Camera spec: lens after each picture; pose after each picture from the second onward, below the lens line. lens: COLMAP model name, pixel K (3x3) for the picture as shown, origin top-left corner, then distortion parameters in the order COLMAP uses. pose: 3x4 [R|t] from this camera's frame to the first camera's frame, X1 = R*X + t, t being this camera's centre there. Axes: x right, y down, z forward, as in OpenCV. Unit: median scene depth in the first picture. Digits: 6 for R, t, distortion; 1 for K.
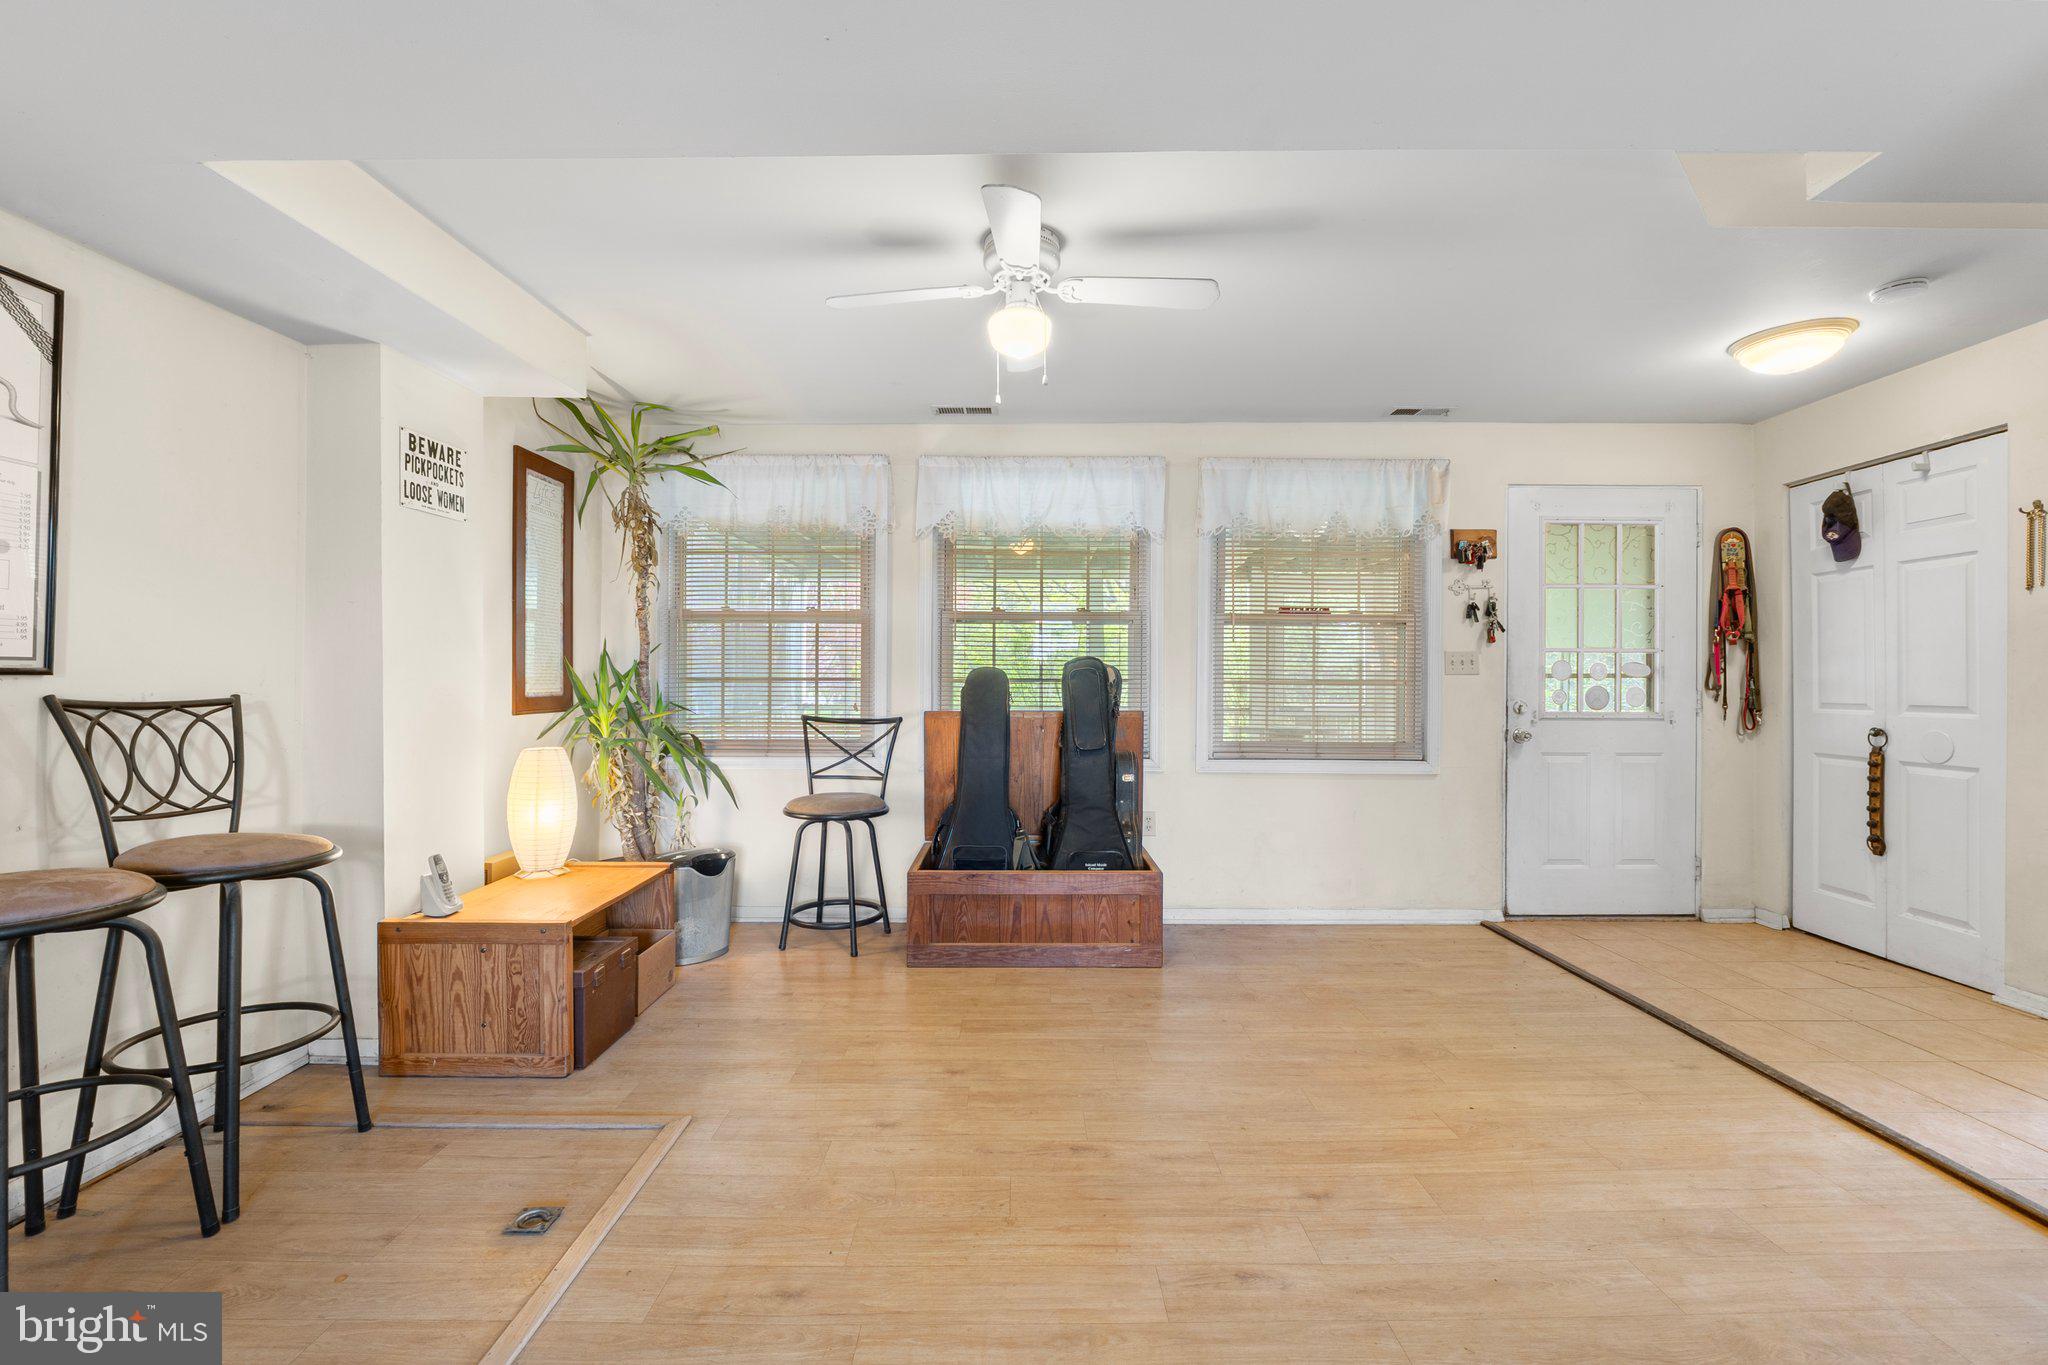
lens RADIAL K [[850.9, 0, 1026.0], [0, 850.9, 678.8], [0, 0, 1]] dist [-0.012143, 0.000648]
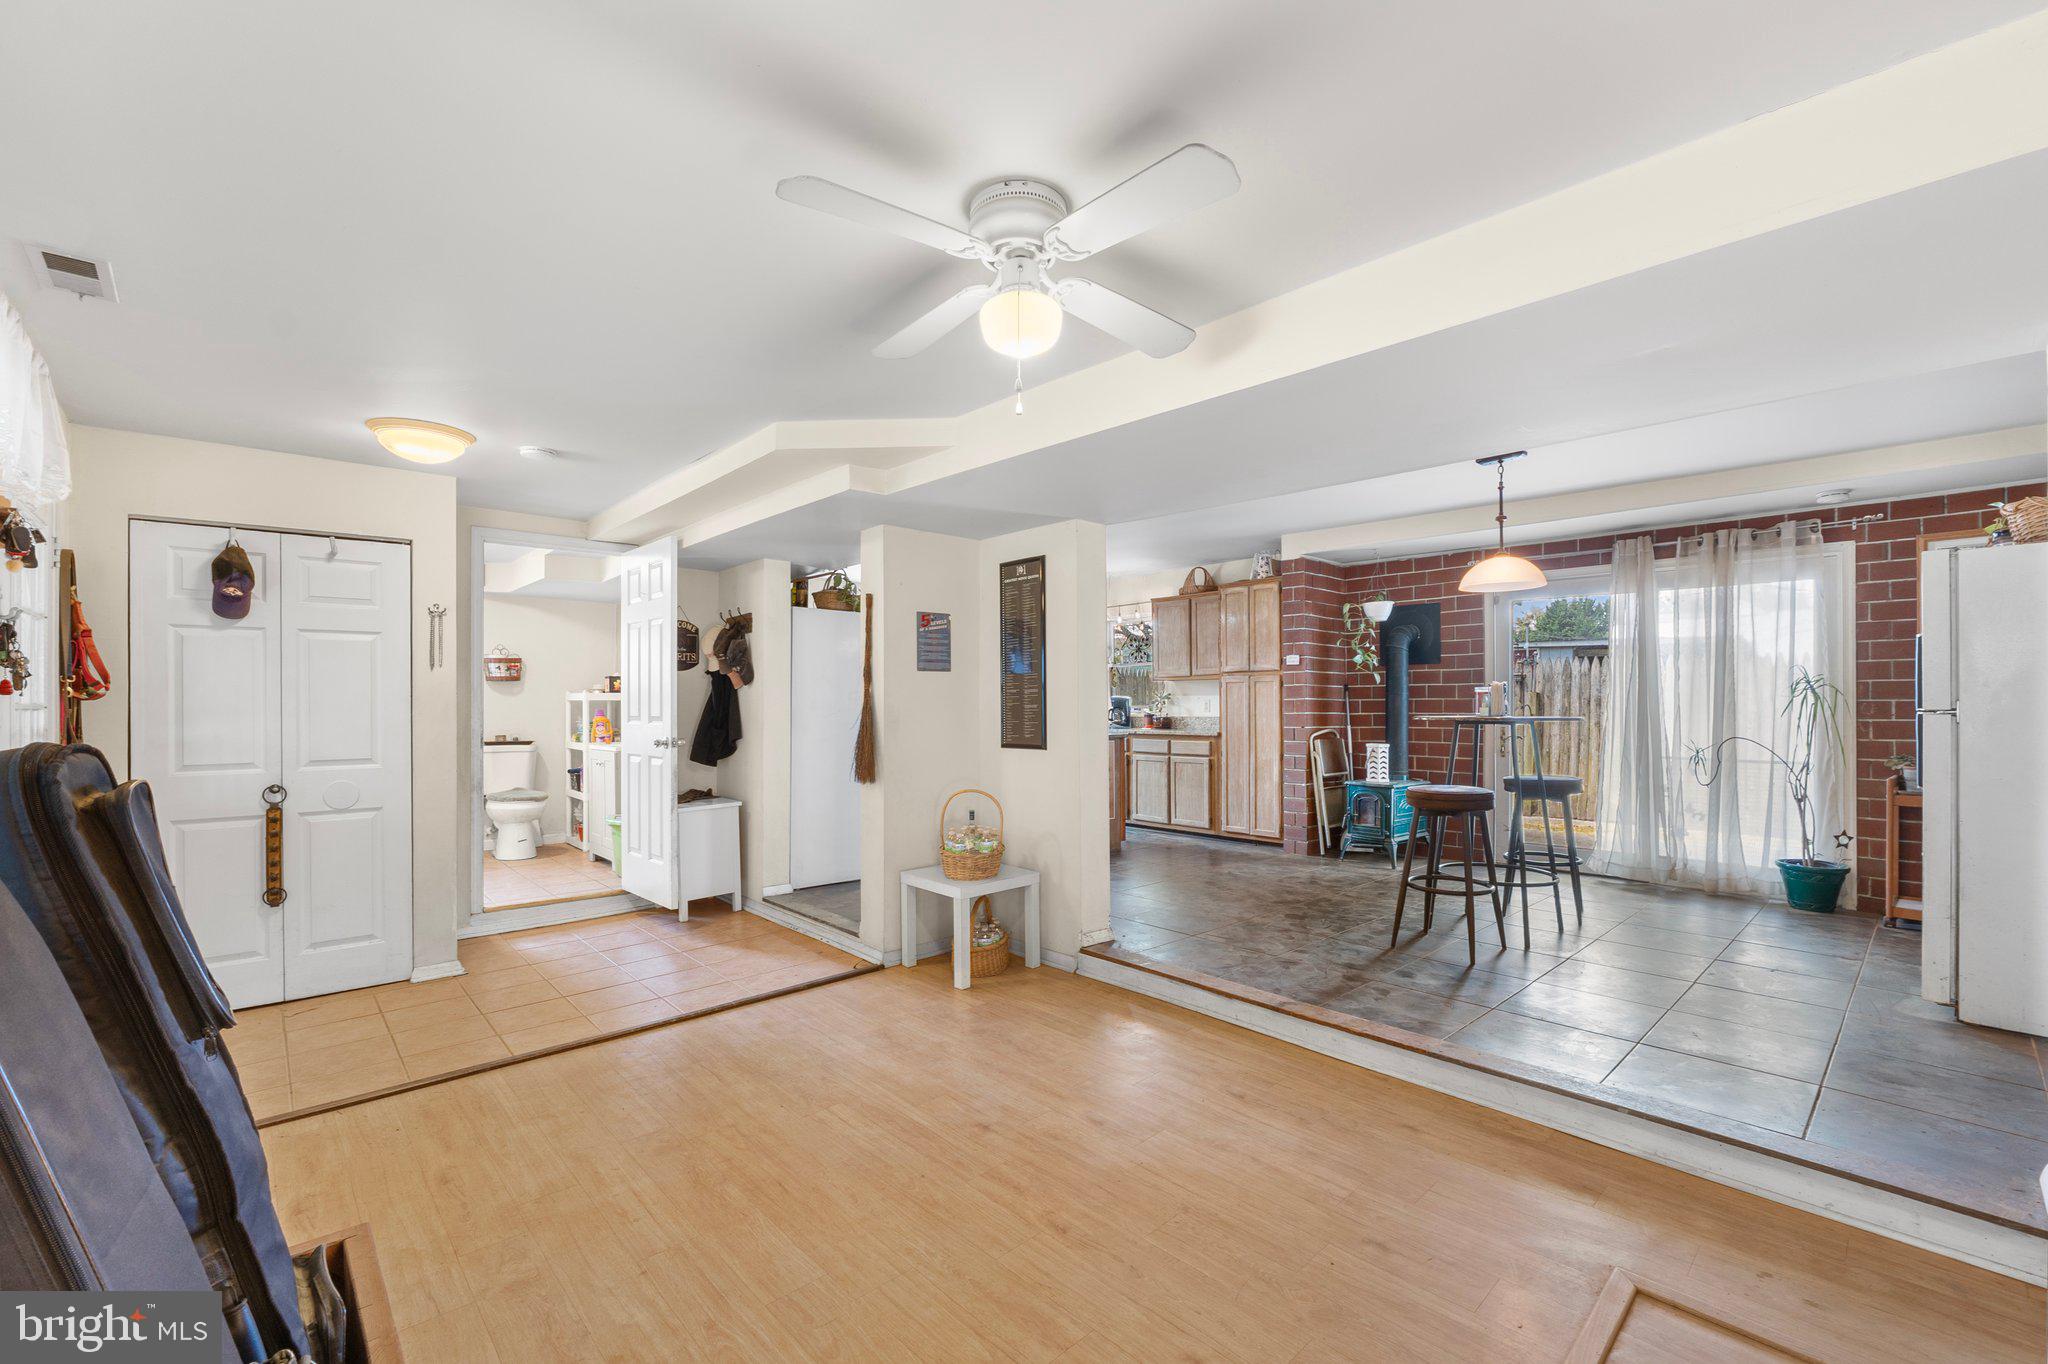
lens RADIAL K [[850.9, 0, 1025.4], [0, 850.9, 703.2], [0, 0, 1]] dist [-0.012143, 0.000648]
pose [[-0.676380, 0.000438, 0.736553, -0.390953], [0.001808, 0.999998, 0.001065, -0.042914], [-0.736551, 0.002052, -0.676379, 1.026219]]
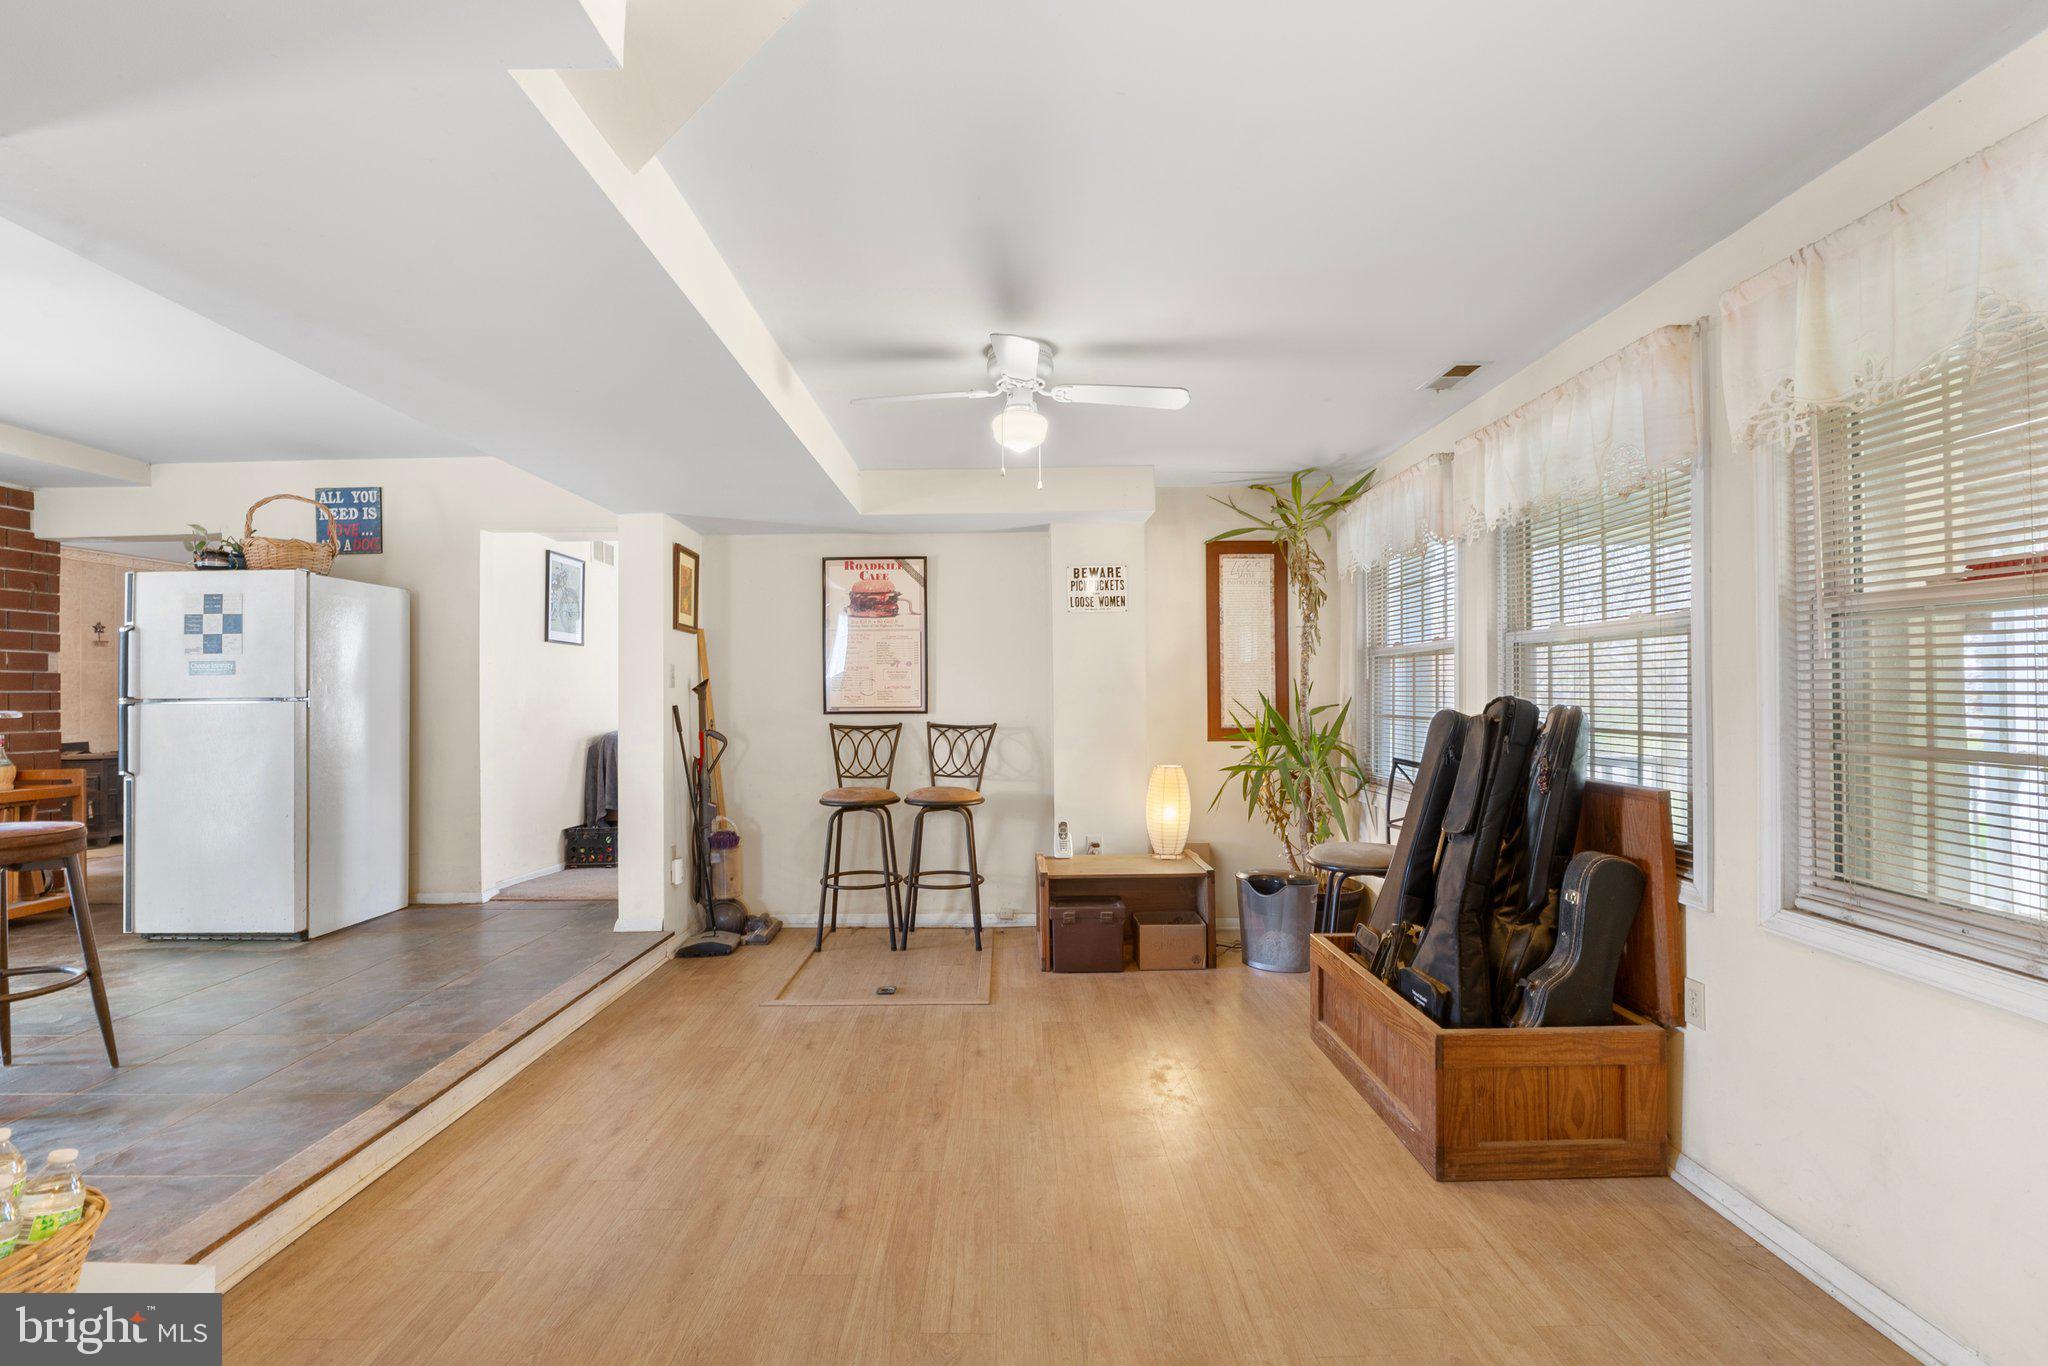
lens RADIAL K [[945.2, 0, 1040.4], [0, 945.2, 686.1], [0, 0, 1]] dist [-0.013772, 0.000023]
pose [[0.025356, -0.008274, -0.999644, 0.859244], [0.004174, 0.999958, -0.008171, -0.032483], [0.999670, -0.003965, 0.025389, 0.670795]]
